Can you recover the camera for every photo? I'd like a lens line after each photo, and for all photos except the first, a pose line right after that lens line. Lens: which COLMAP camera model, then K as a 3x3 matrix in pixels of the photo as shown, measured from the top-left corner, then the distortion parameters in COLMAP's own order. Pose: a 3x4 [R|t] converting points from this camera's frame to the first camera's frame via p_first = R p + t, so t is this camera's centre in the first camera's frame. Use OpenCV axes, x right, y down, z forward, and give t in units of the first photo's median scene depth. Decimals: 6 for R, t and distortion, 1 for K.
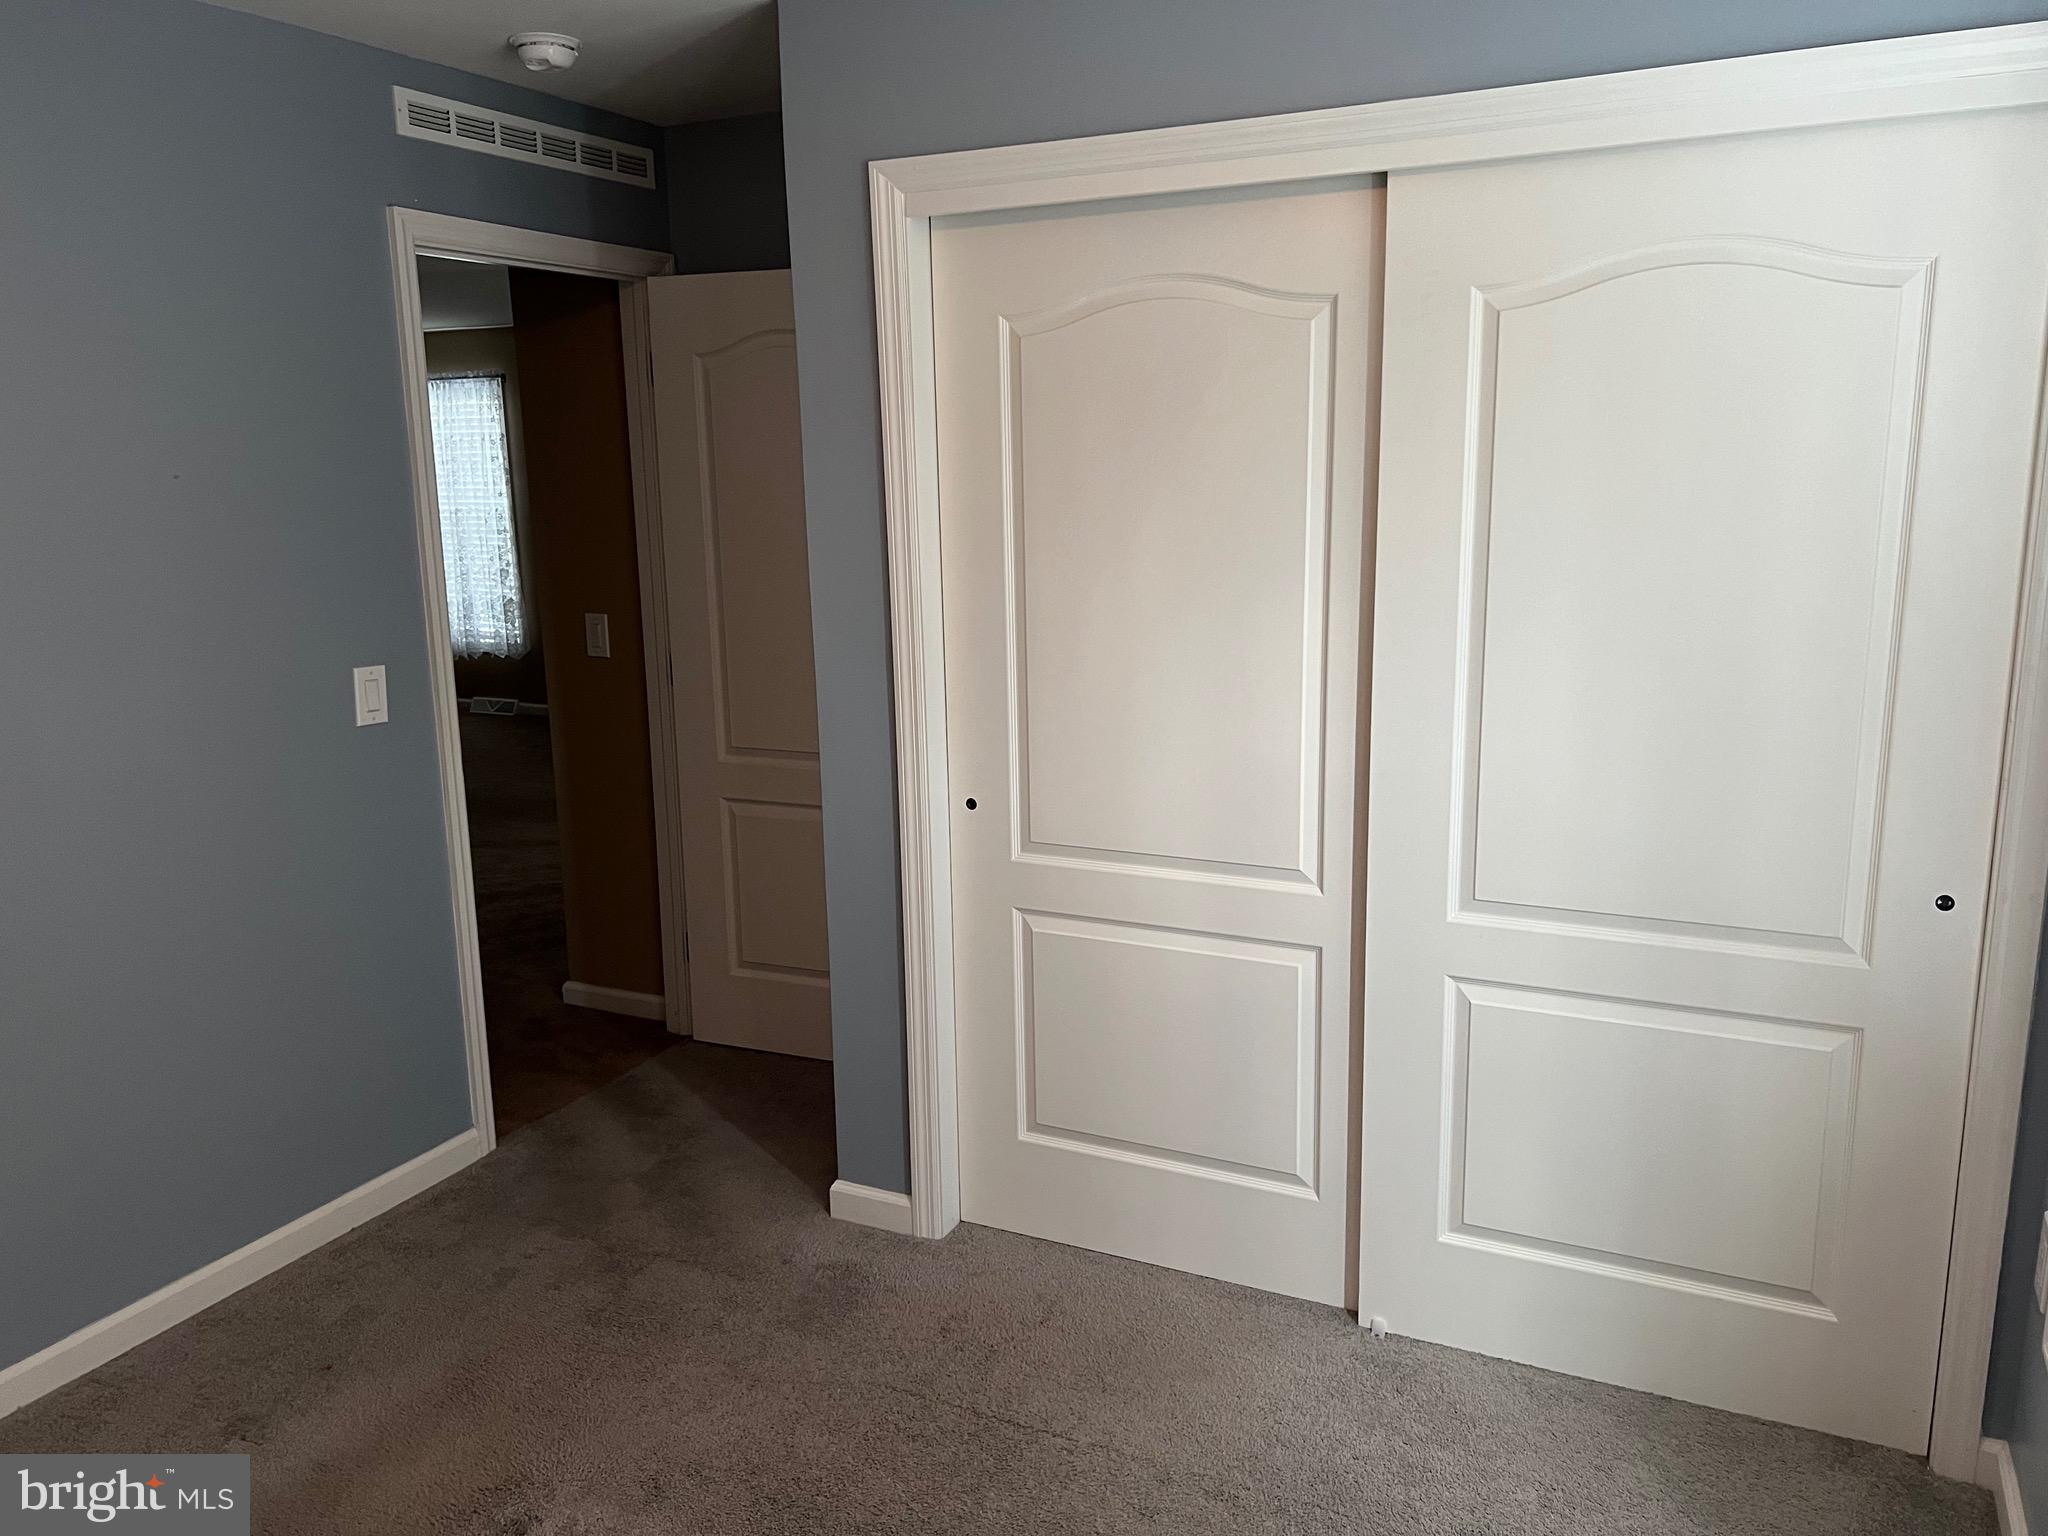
lens RADIAL K [[1539.3, 0, 1006.7], [0, 1539.3, 756.4], [0, 0, 1]] dist [0.051803, -0.063098]
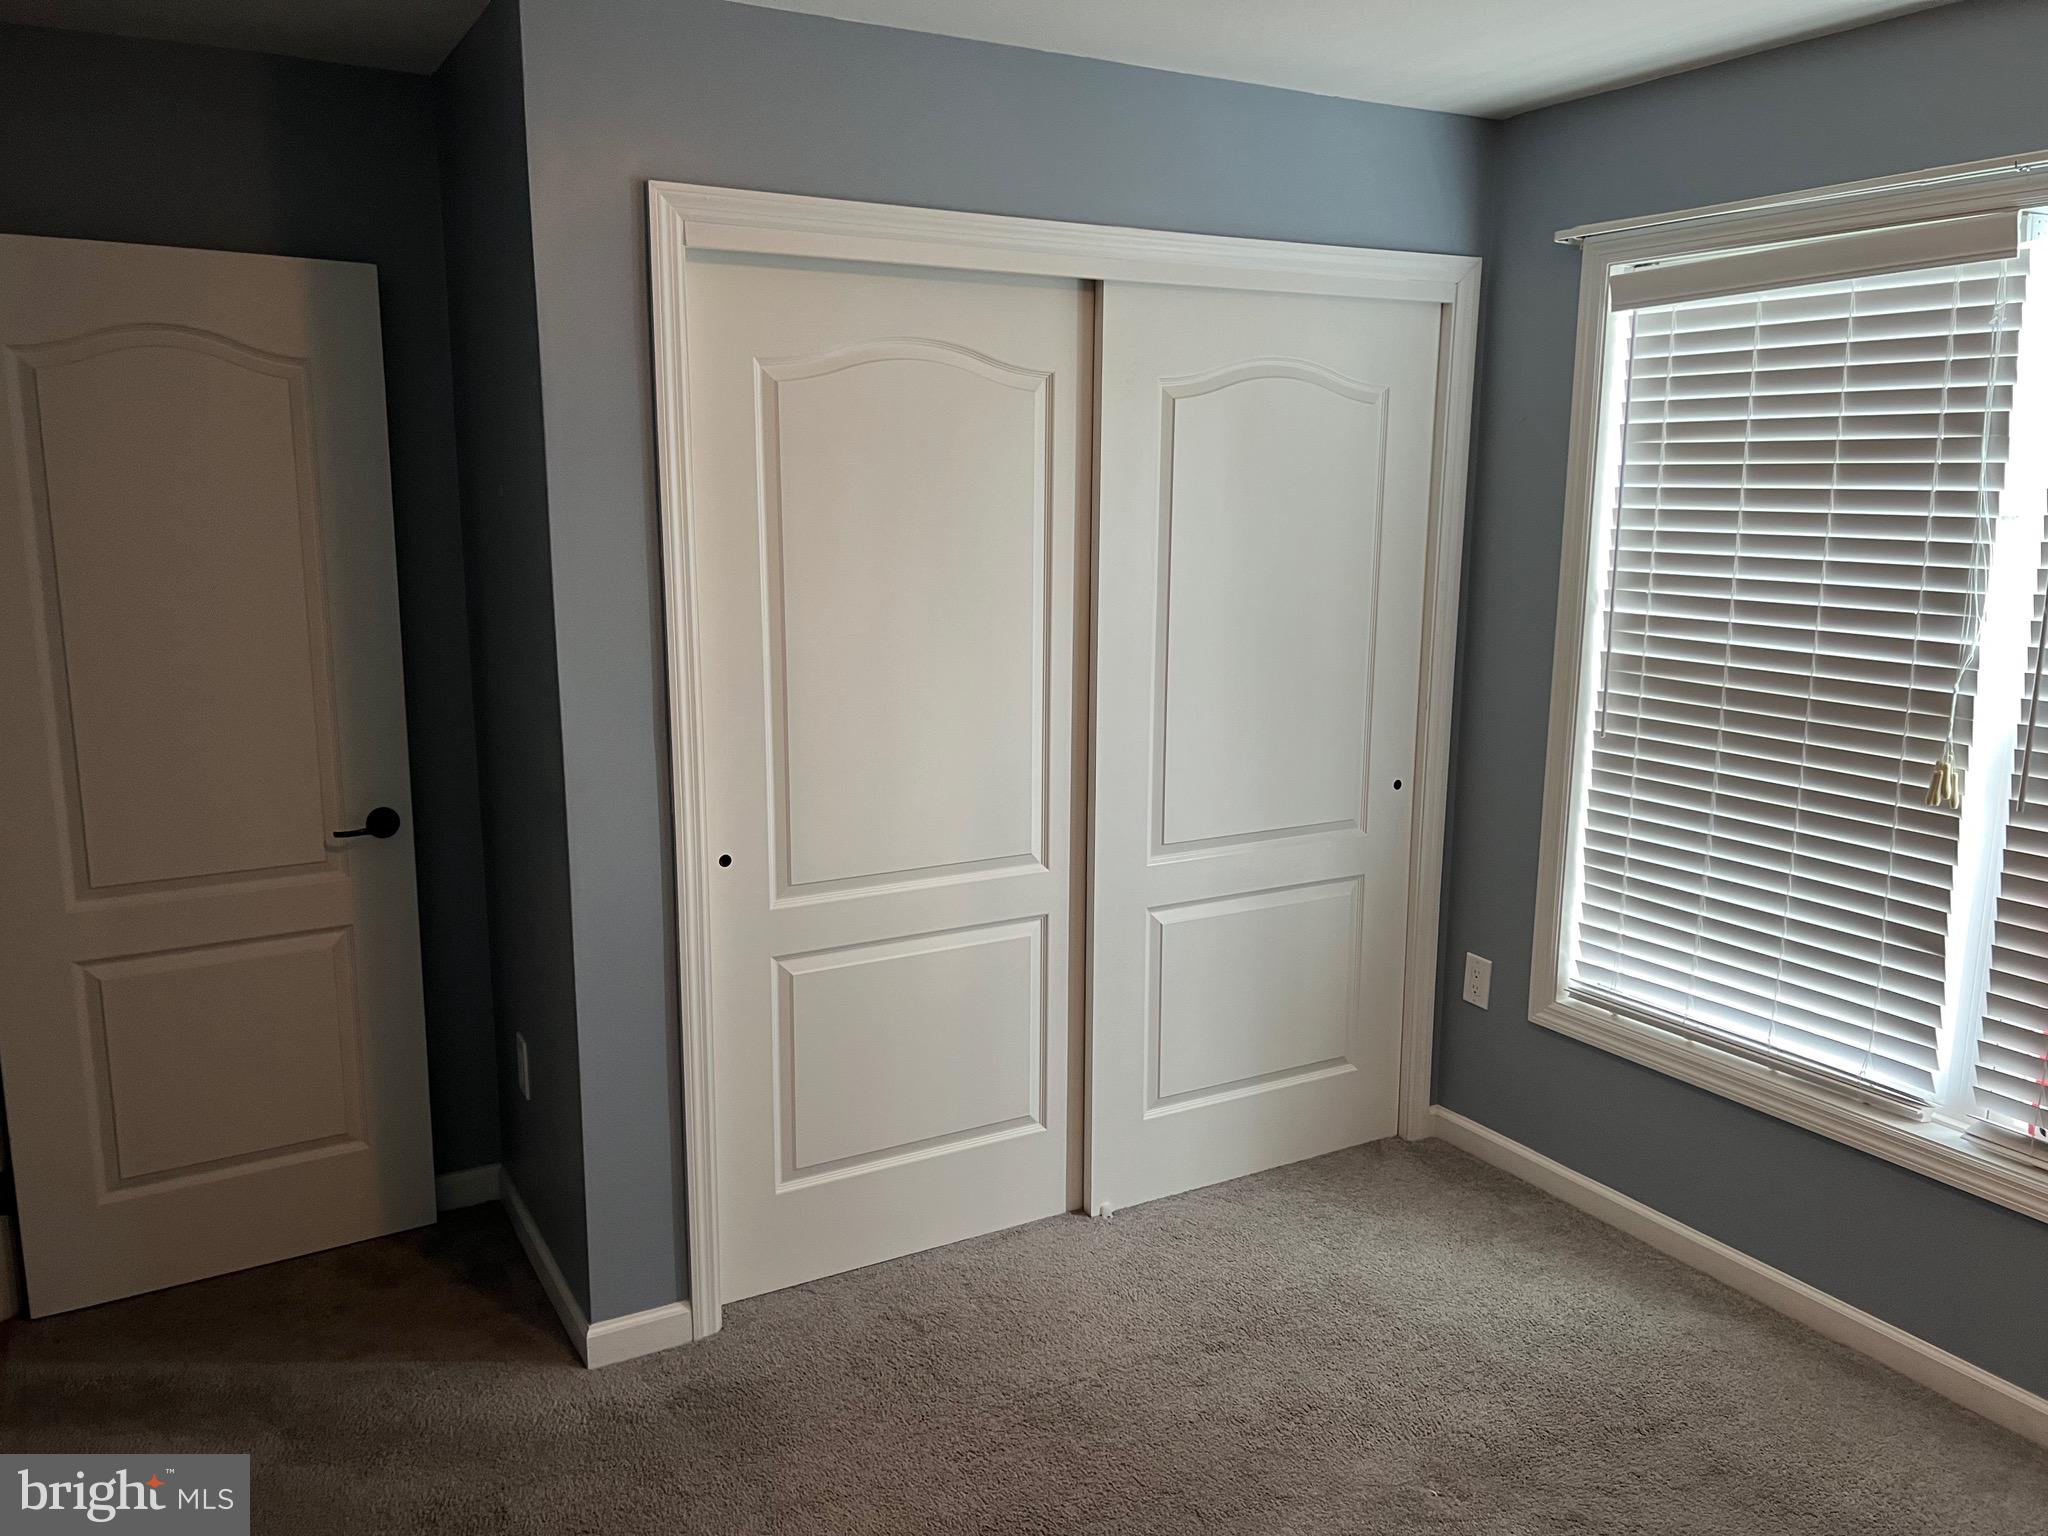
lens RADIAL K [[1539.3, 0, 1009.3], [0, 1539.3, 770.5], [0, 0, 1]] dist [0.051803, -0.063098]
pose [[0.559330, -0.125262, 0.819426, -0.757951], [0.148737, 0.987640, 0.049450, -0.048729], [-0.815492, 0.094221, 0.571048, 0.326853]]
